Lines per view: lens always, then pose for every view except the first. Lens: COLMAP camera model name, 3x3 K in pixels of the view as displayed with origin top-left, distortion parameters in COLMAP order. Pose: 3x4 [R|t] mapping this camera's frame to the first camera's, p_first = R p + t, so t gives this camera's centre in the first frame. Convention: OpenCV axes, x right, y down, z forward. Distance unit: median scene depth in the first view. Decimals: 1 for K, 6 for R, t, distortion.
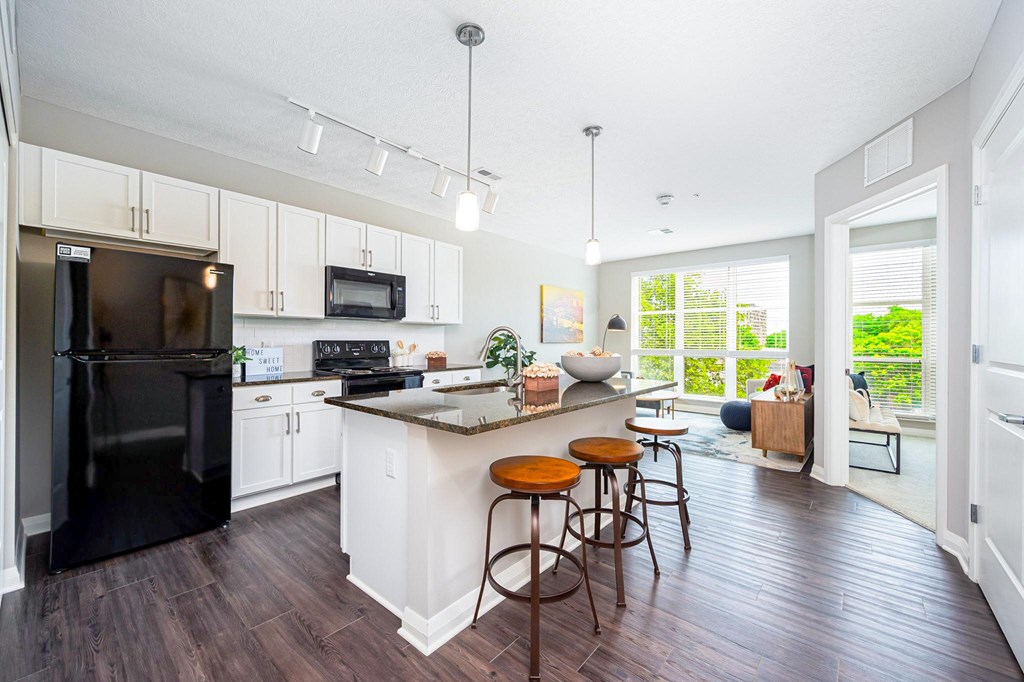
lens RADIAL K [[409.5, 0, 515.2], [0, 409.5, 340.2], [0, 0, 1]] dist [-0.027591, -0.000125]
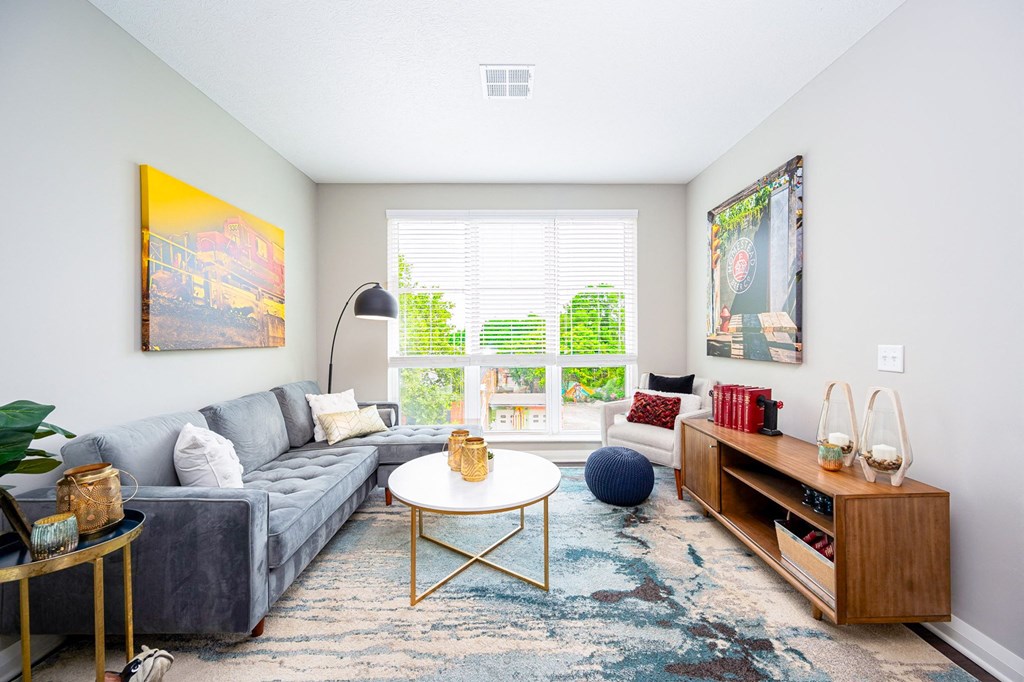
lens RADIAL K [[404.5, 0, 510.3], [0, 404.5, 338.9], [0, 0, 1]] dist [-0.001356, -0.000704]
pose [[0.756478, -0.009395, 0.653952, 0.072048], [0.010184, 0.999945, 0.002585, -0.000405], [-0.653940, 0.004704, 0.756532, 0.568357]]
